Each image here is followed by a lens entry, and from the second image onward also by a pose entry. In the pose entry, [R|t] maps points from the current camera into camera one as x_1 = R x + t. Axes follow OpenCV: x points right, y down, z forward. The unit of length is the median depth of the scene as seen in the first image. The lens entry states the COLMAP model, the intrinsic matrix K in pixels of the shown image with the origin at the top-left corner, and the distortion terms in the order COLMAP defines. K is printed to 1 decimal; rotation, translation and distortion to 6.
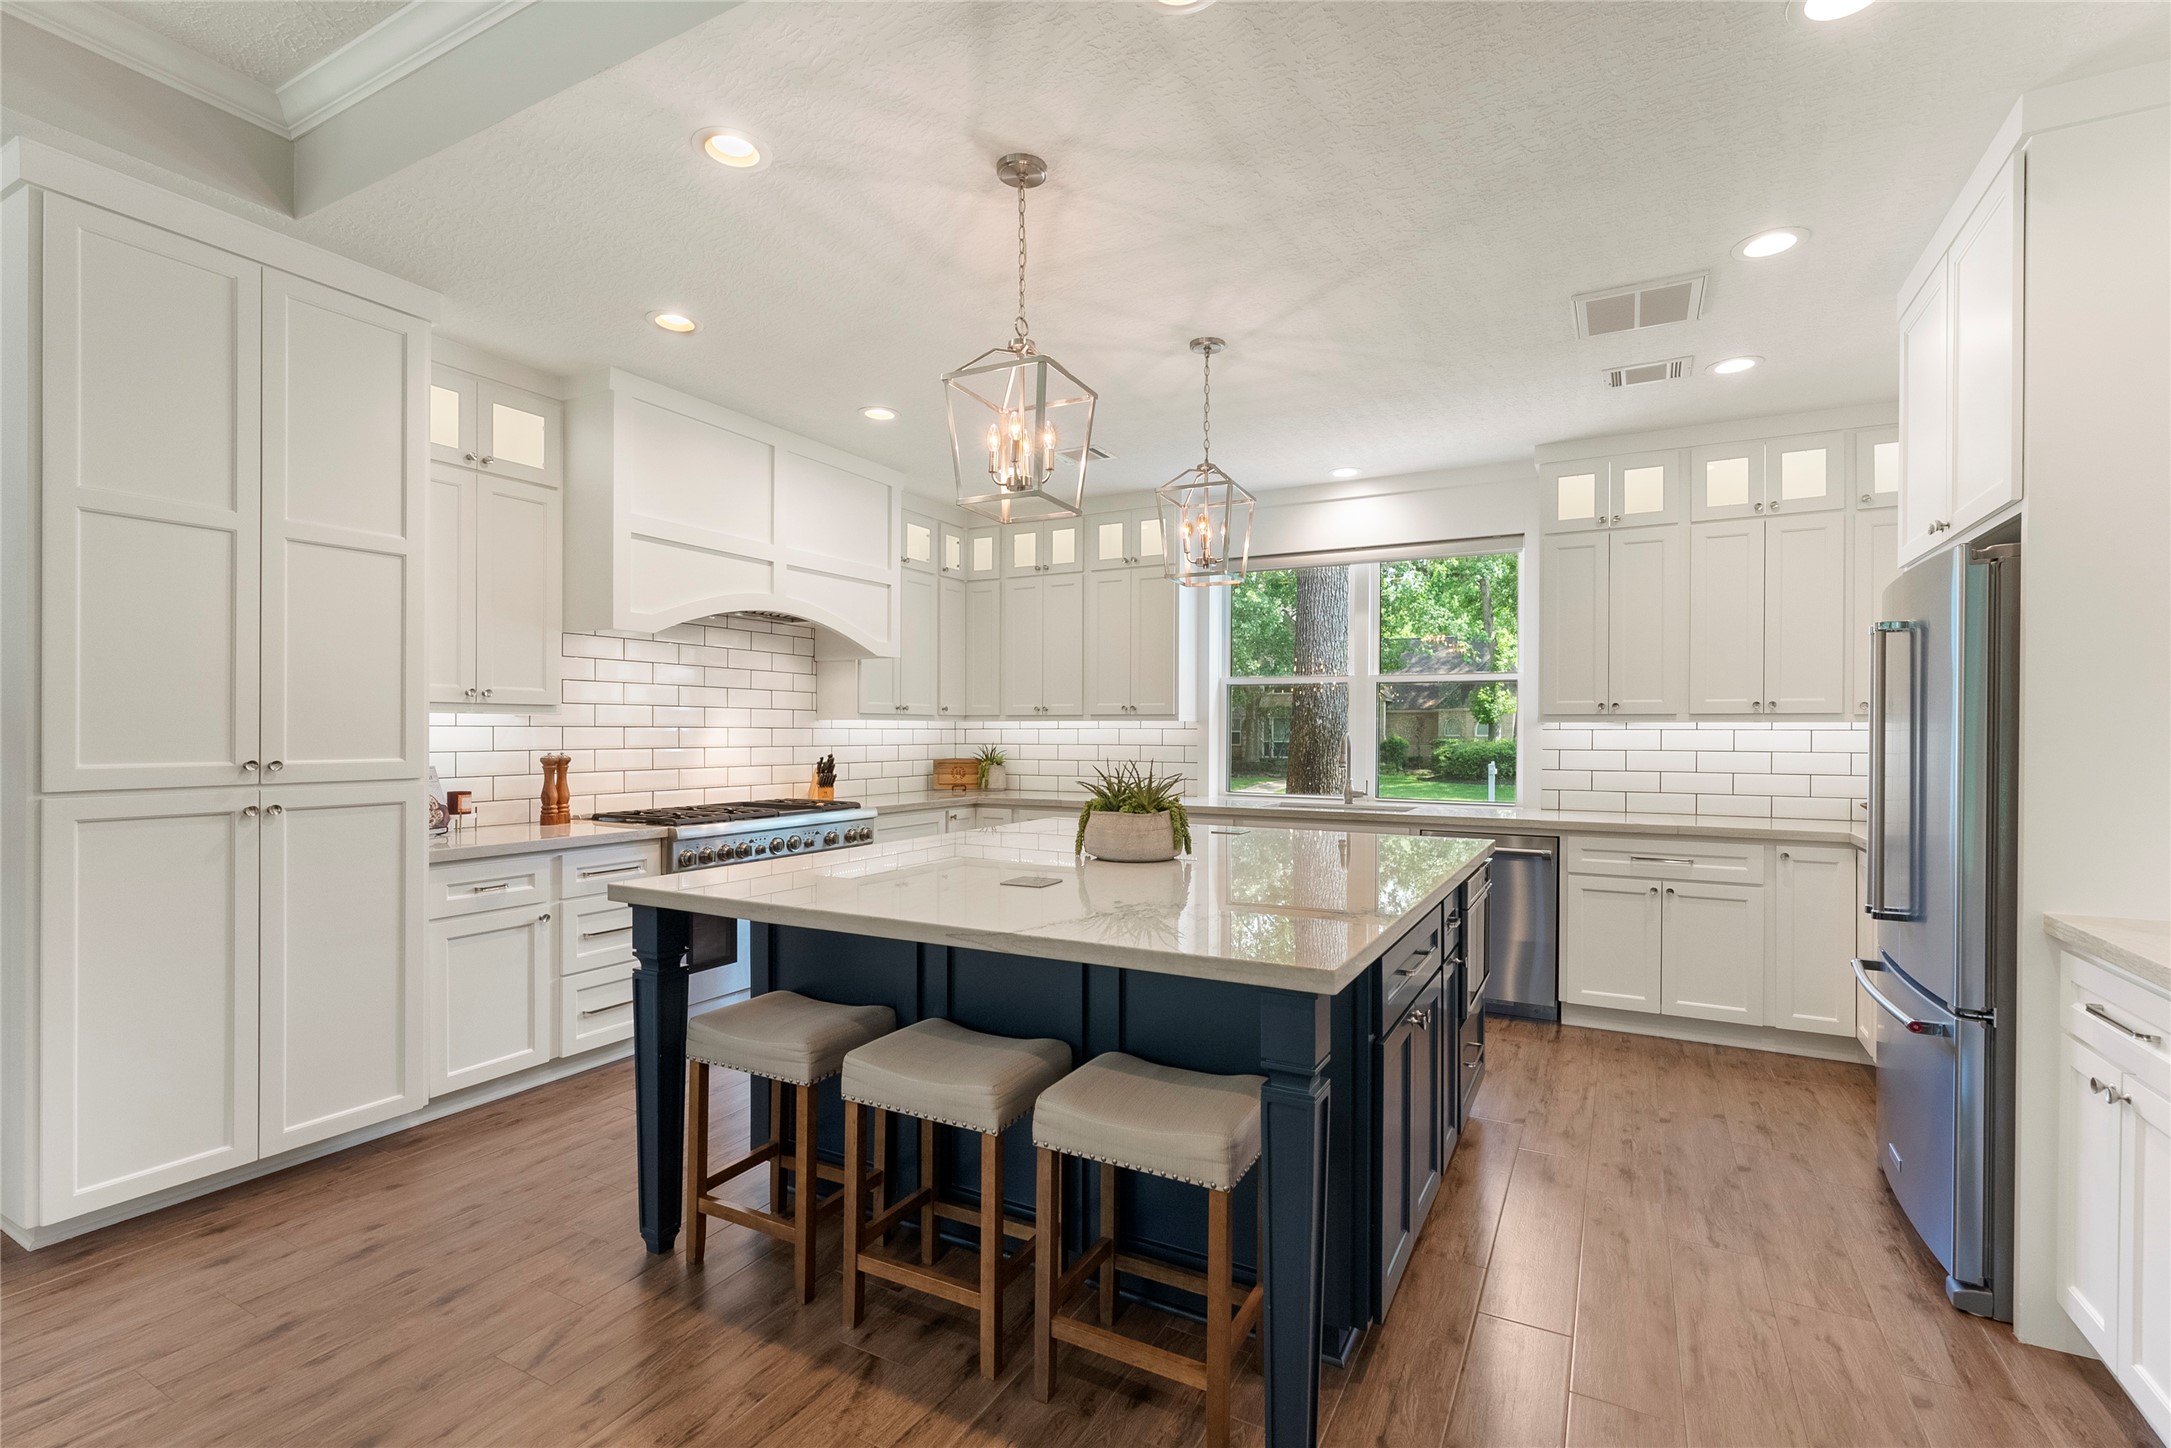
lens RADIAL K [[974.6, 0, 1096.3], [0, 974.6, 727.9], [0, 0, 1]] dist [0.001021, -0.000019]
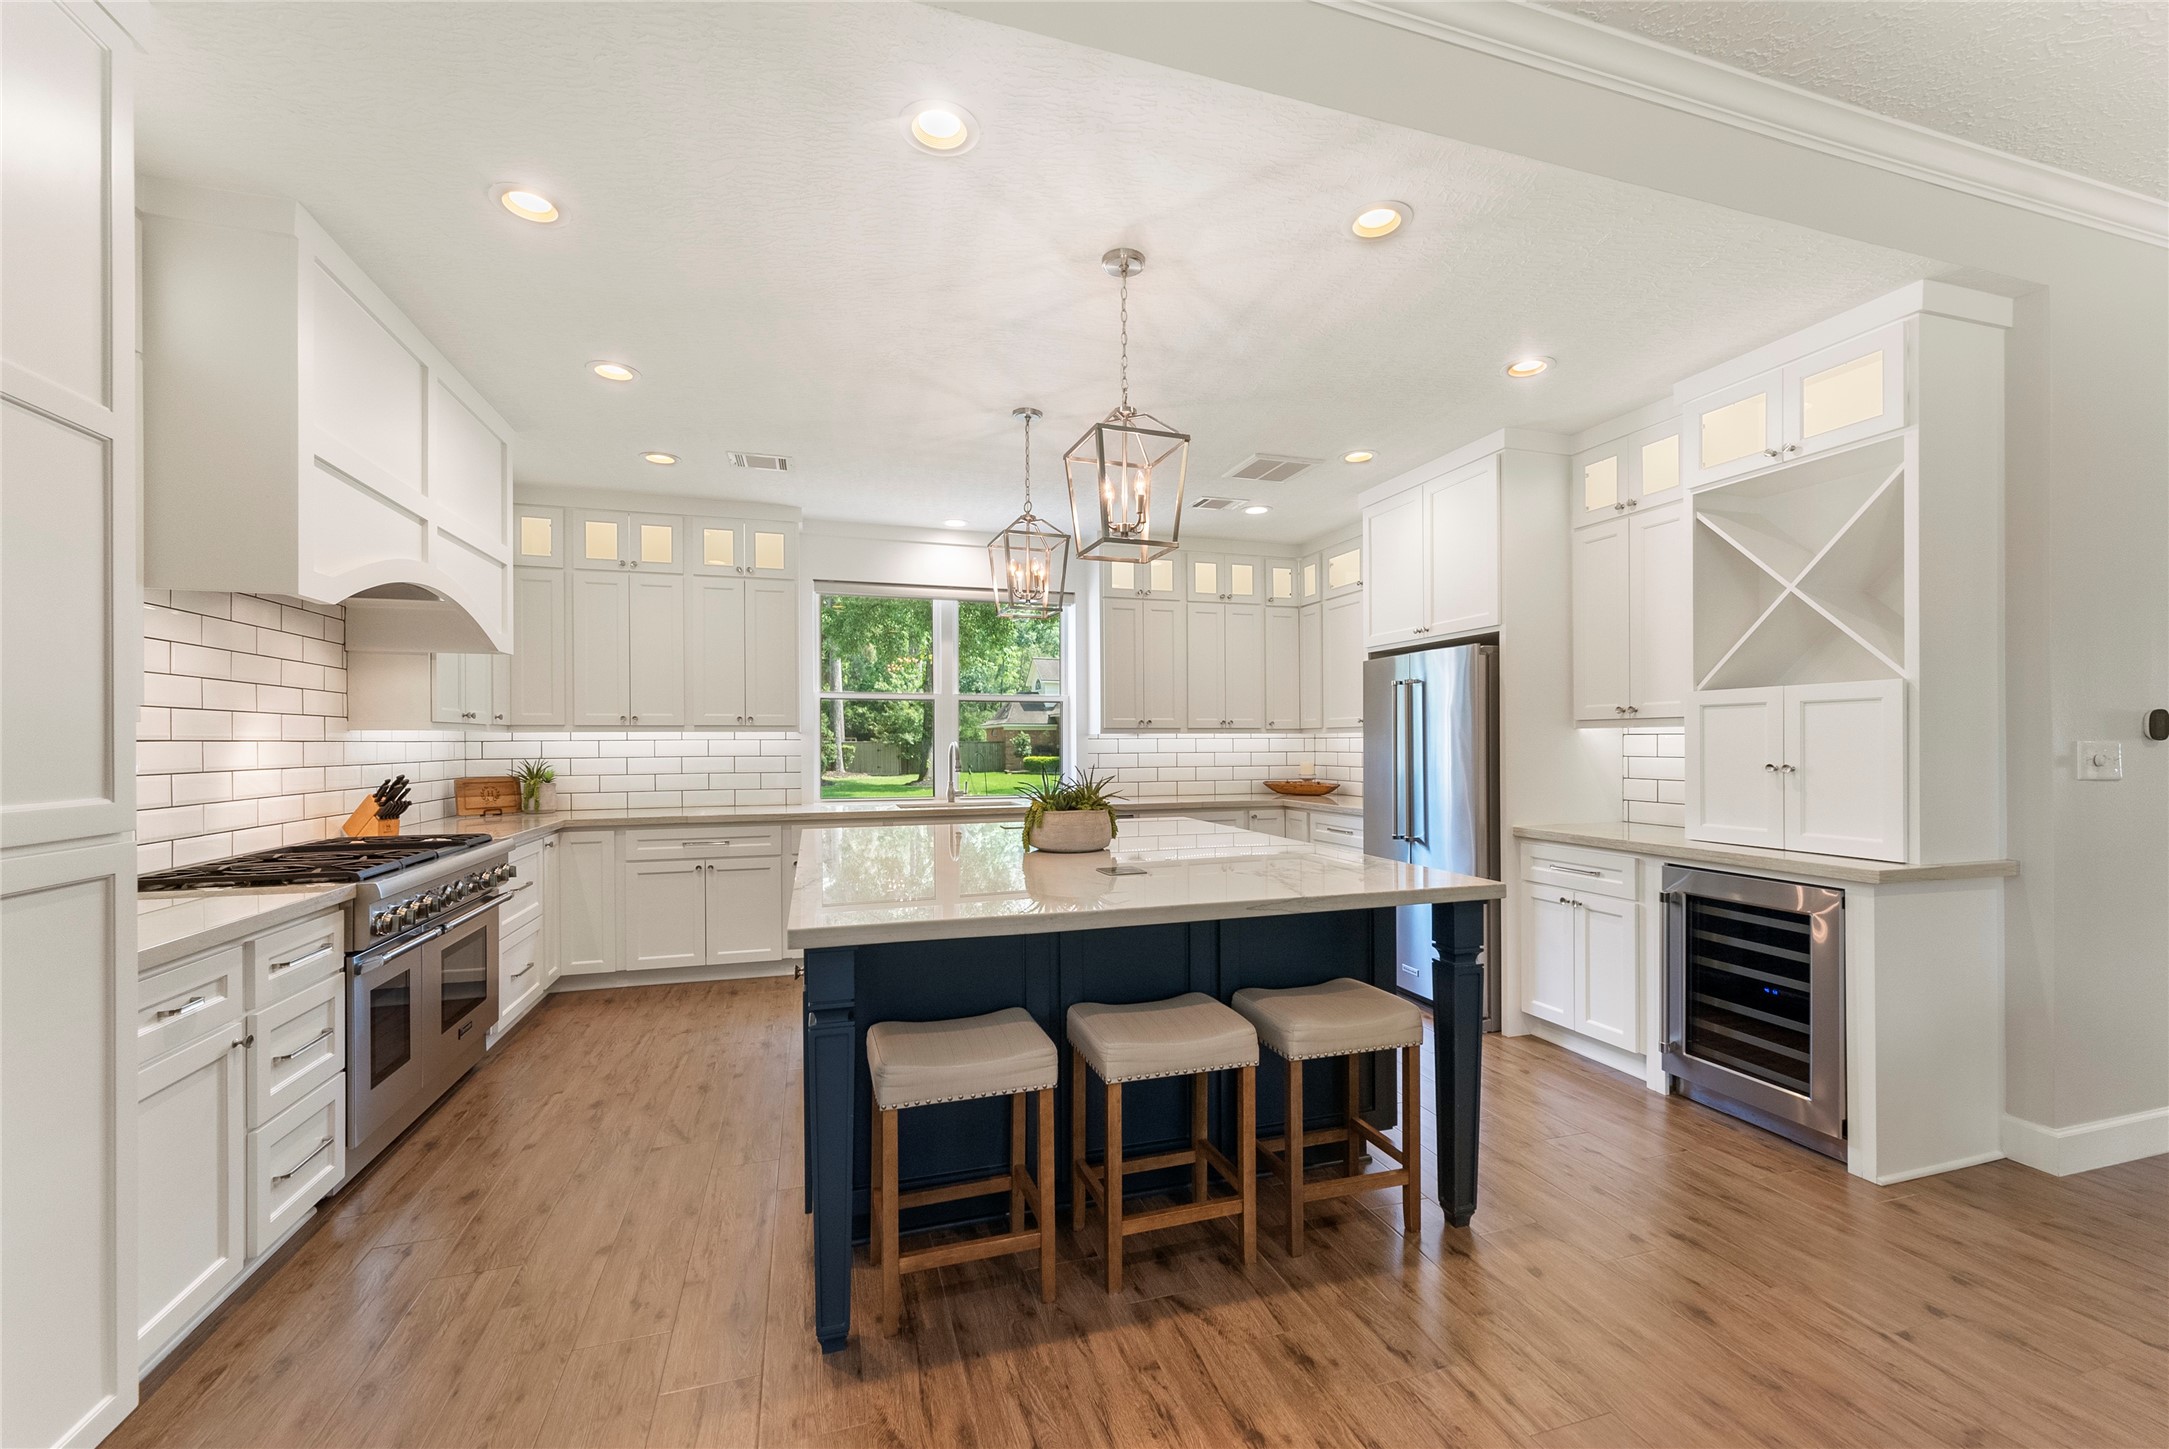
lens RADIAL K [[883.9, 0, 1087.6], [0, 883.9, 729.5], [0, 0, 1]] dist [0.001067, -0.000056]
pose [[0.696007, 0.003225, 0.718027, -0.453681], [0.003397, 0.999964, -0.007785, -0.001734], [-0.718027, 0.007857, 0.695971, 0.154349]]
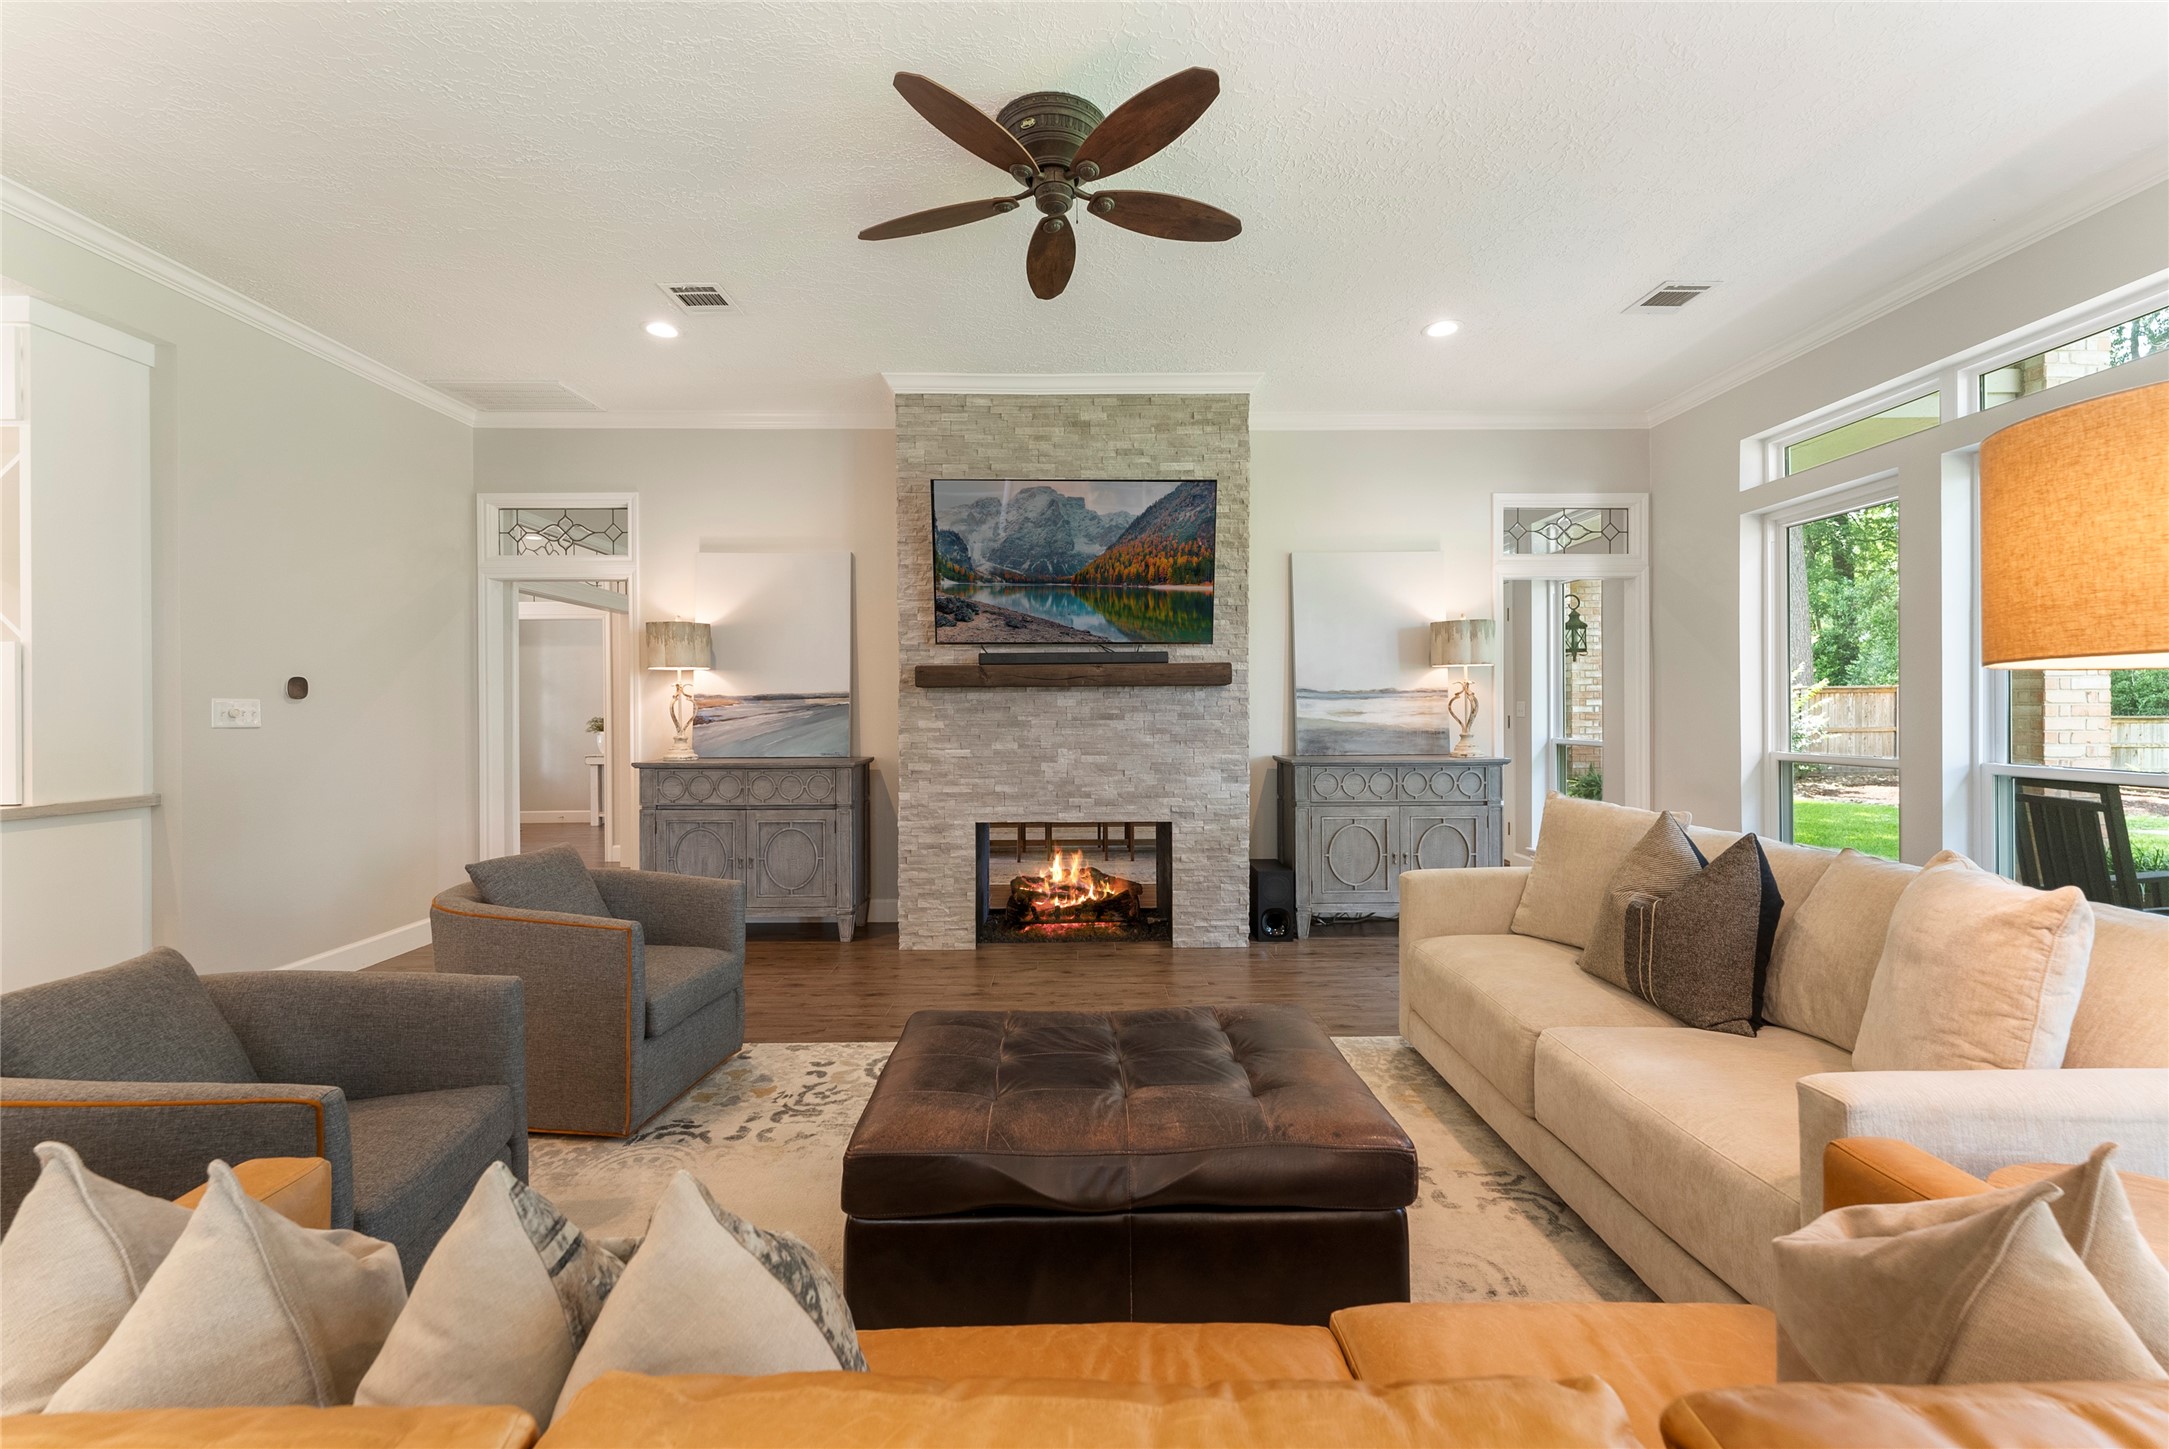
lens RADIAL K [[888.6, 0, 1085.9], [0, 888.6, 709.0], [0, 0, 1]] dist [0.002195, -0.000105]
pose [[-0.490802, -0.000823, 0.871271, -0.631410], [0.002764, 0.999993, 0.002501, 0.013089], [-0.871267, 0.003635, -0.490796, -0.198568]]
